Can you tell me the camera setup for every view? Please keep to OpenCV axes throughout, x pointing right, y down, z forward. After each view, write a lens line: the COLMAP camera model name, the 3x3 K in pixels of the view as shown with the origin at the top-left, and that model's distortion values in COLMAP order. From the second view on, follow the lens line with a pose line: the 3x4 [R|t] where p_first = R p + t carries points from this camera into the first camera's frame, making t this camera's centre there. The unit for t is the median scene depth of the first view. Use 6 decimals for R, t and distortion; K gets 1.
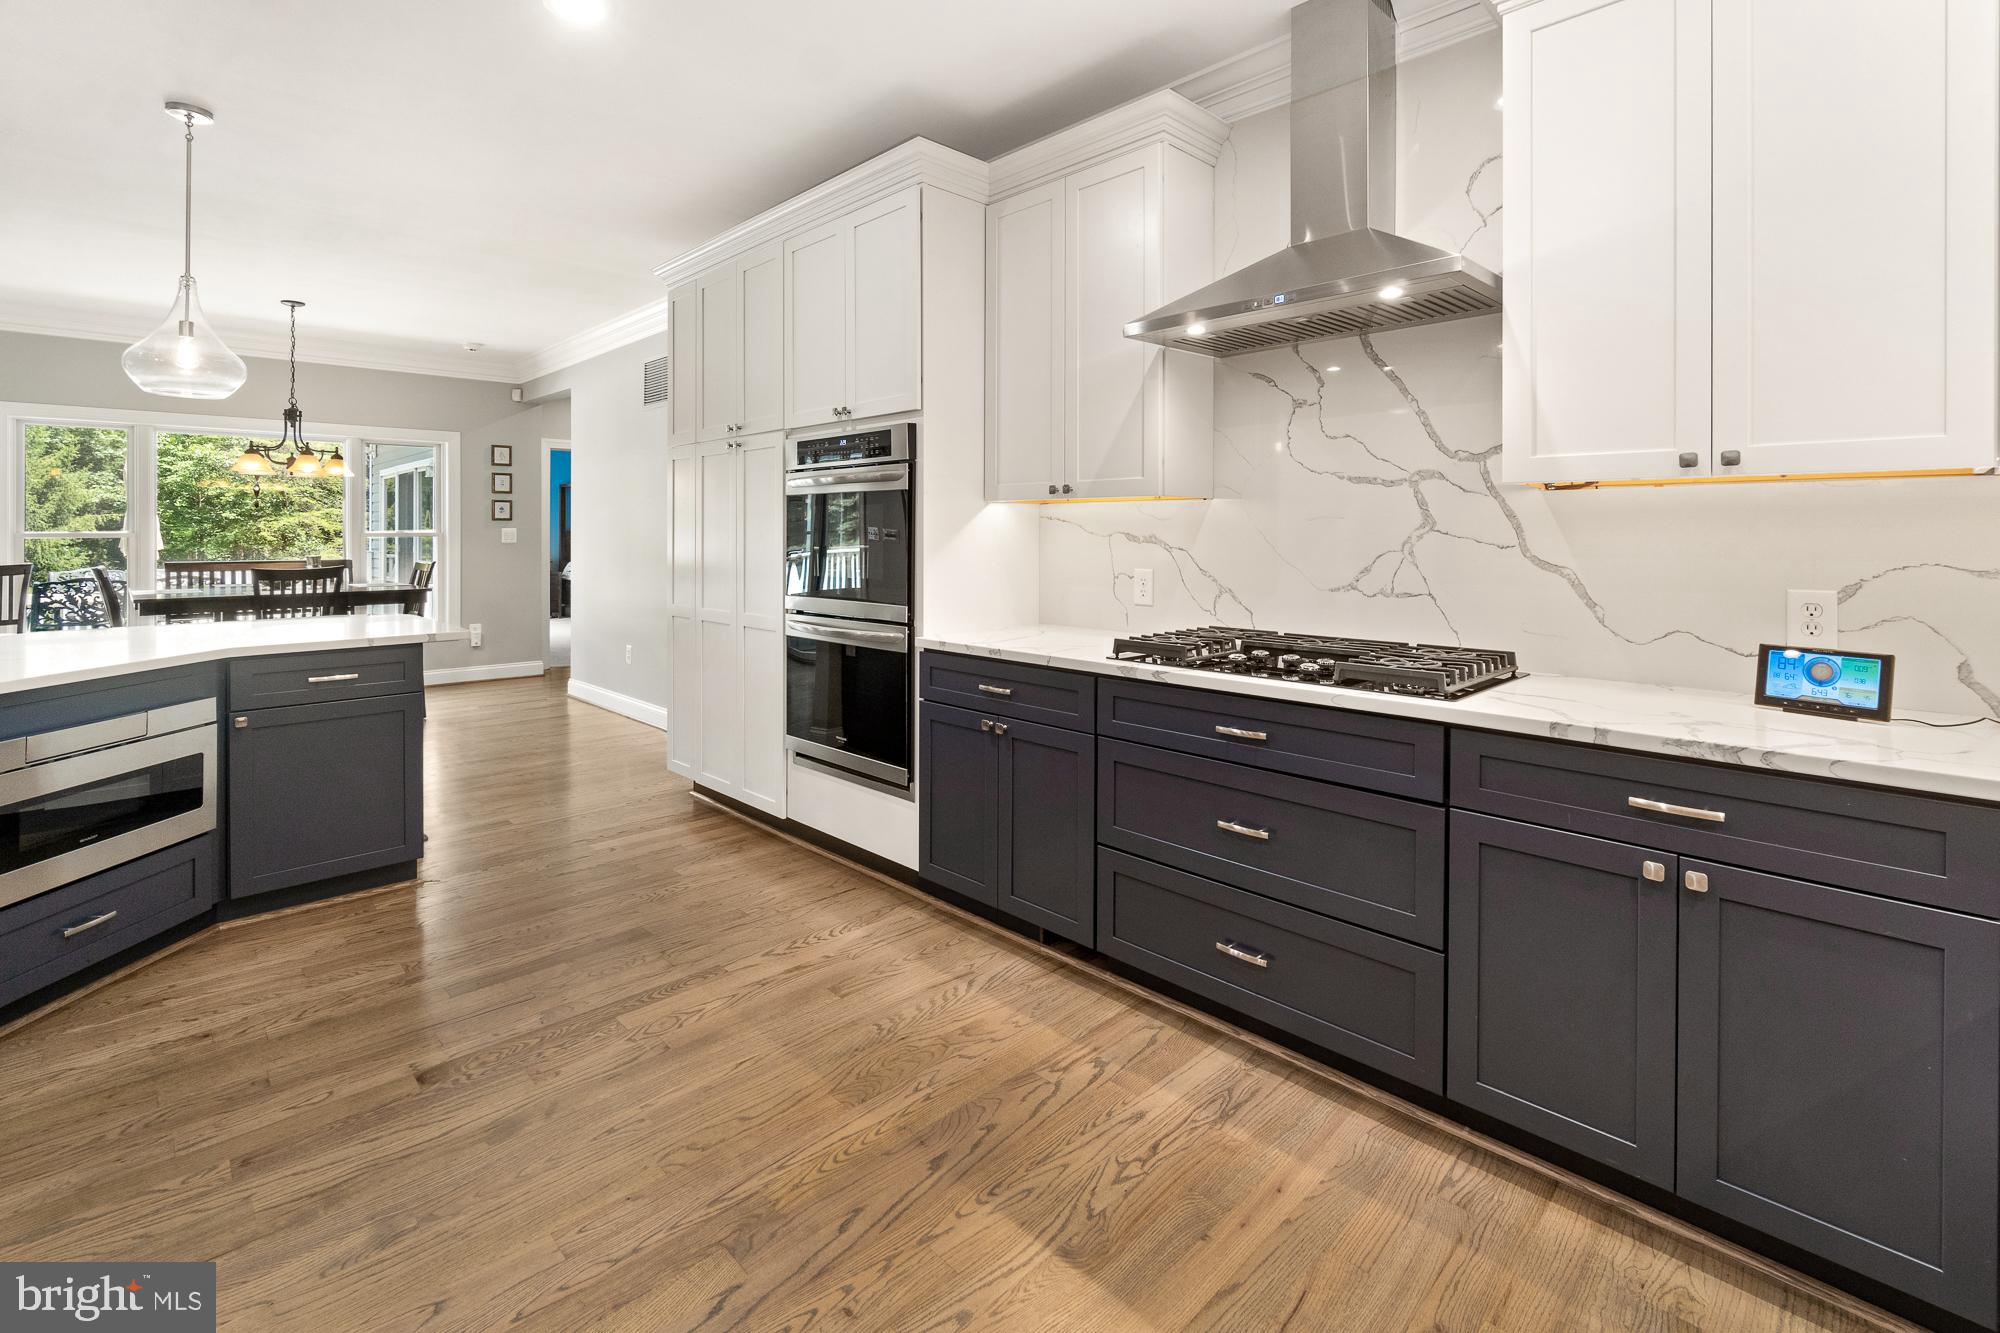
lens RADIAL K [[883.5, 0, 1000.0], [0, 883.5, 666.5], [0, 0, 1]] dist [-0.011901, -0.000325]
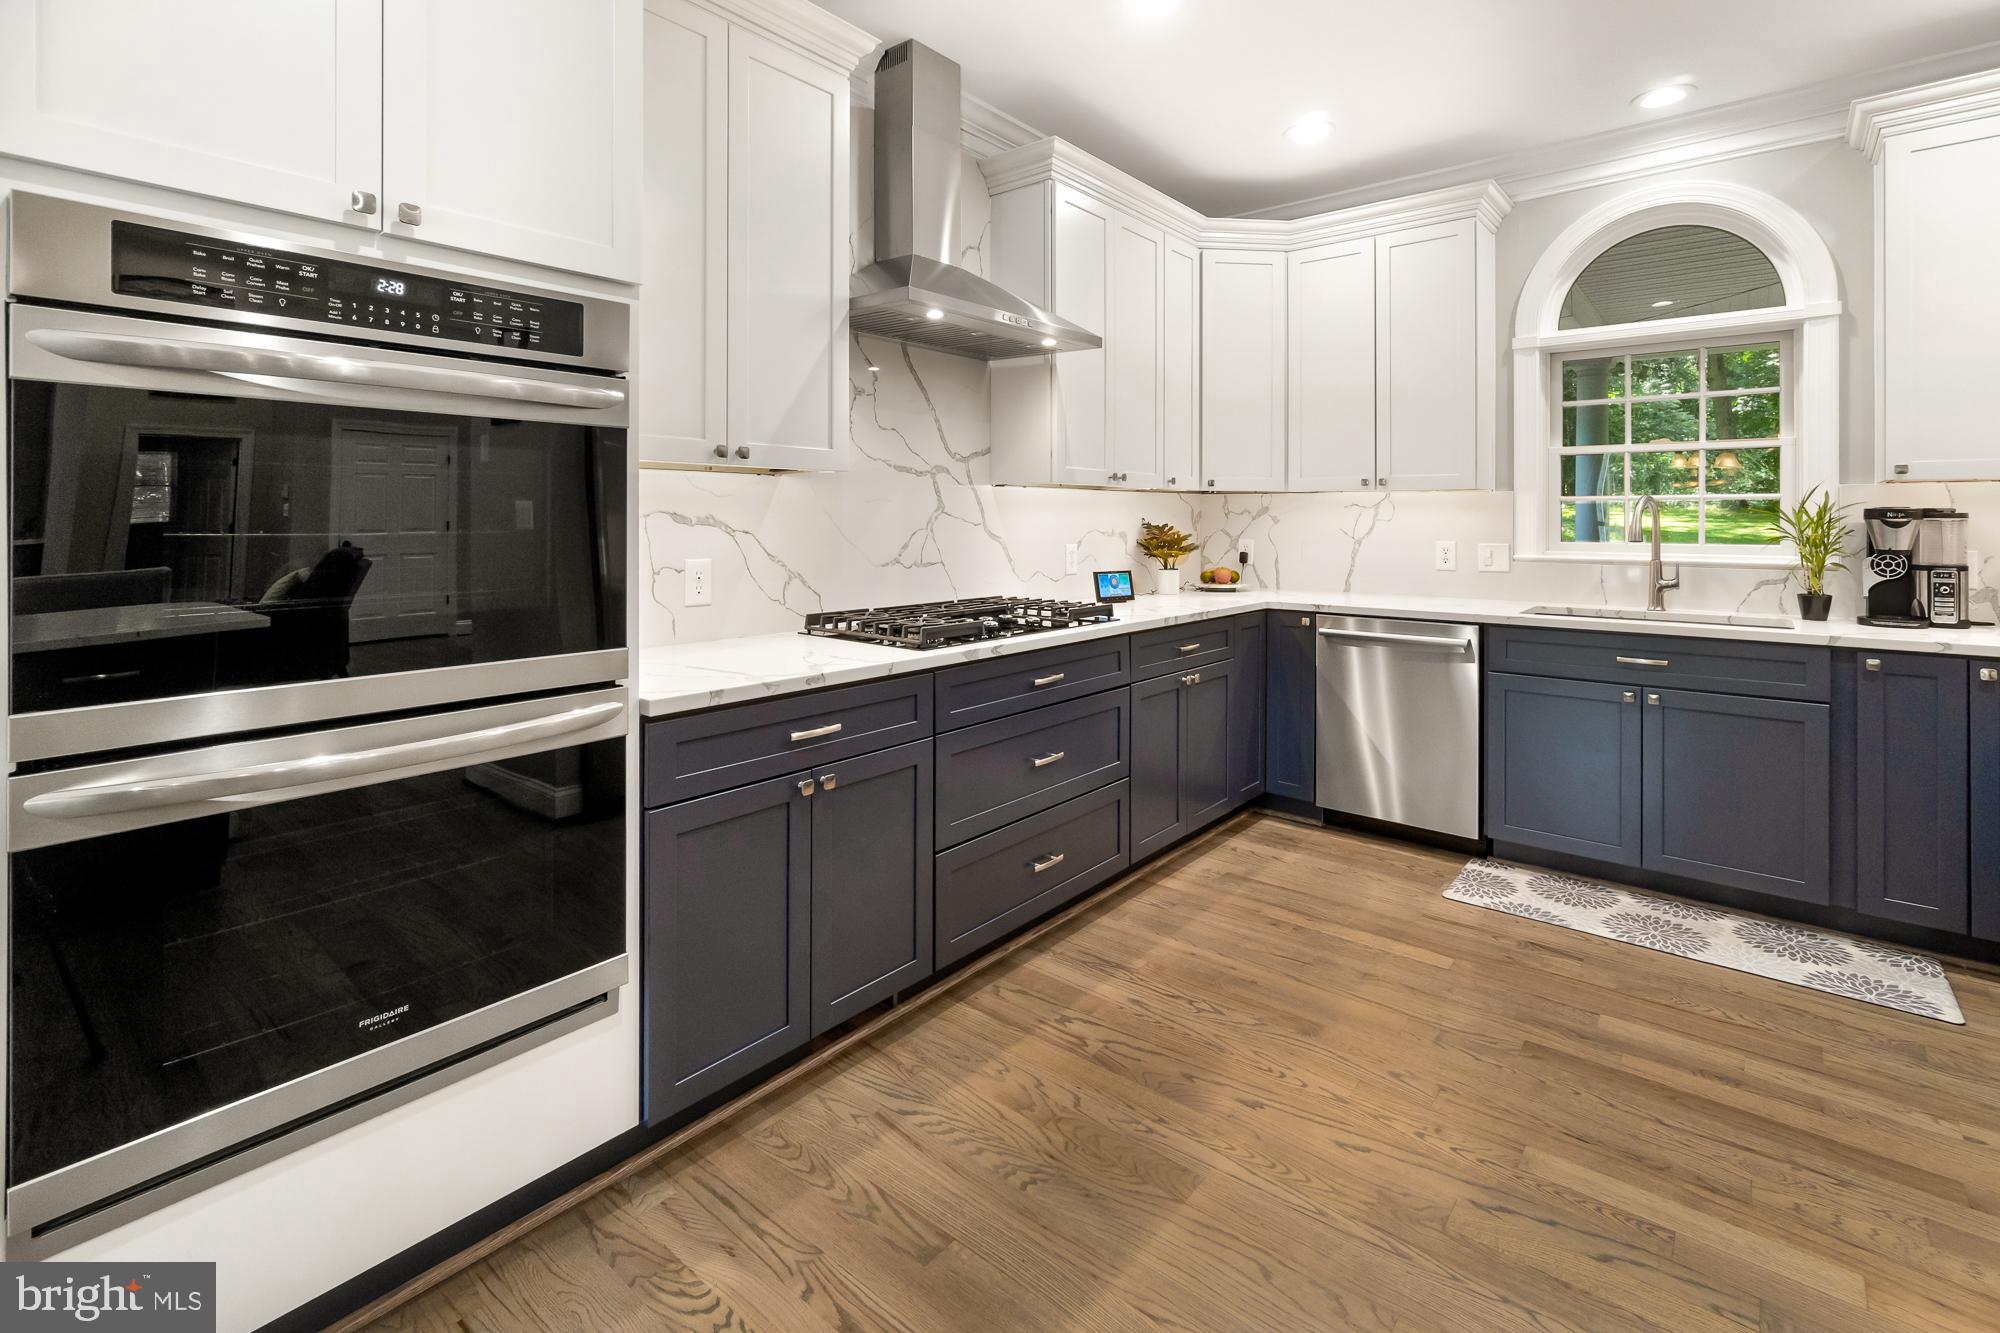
lens RADIAL K [[903.3, 0, 1000.3], [0, 903.3, 634.4], [0, 0, 1]] dist [-0.003257, -0.000052]
pose [[-0.090602, -0.128011, 0.987626, -0.843648], [0.143942, 0.979608, 0.140177, -0.152525], [-0.985430, 0.154861, -0.070328, 1.034697]]
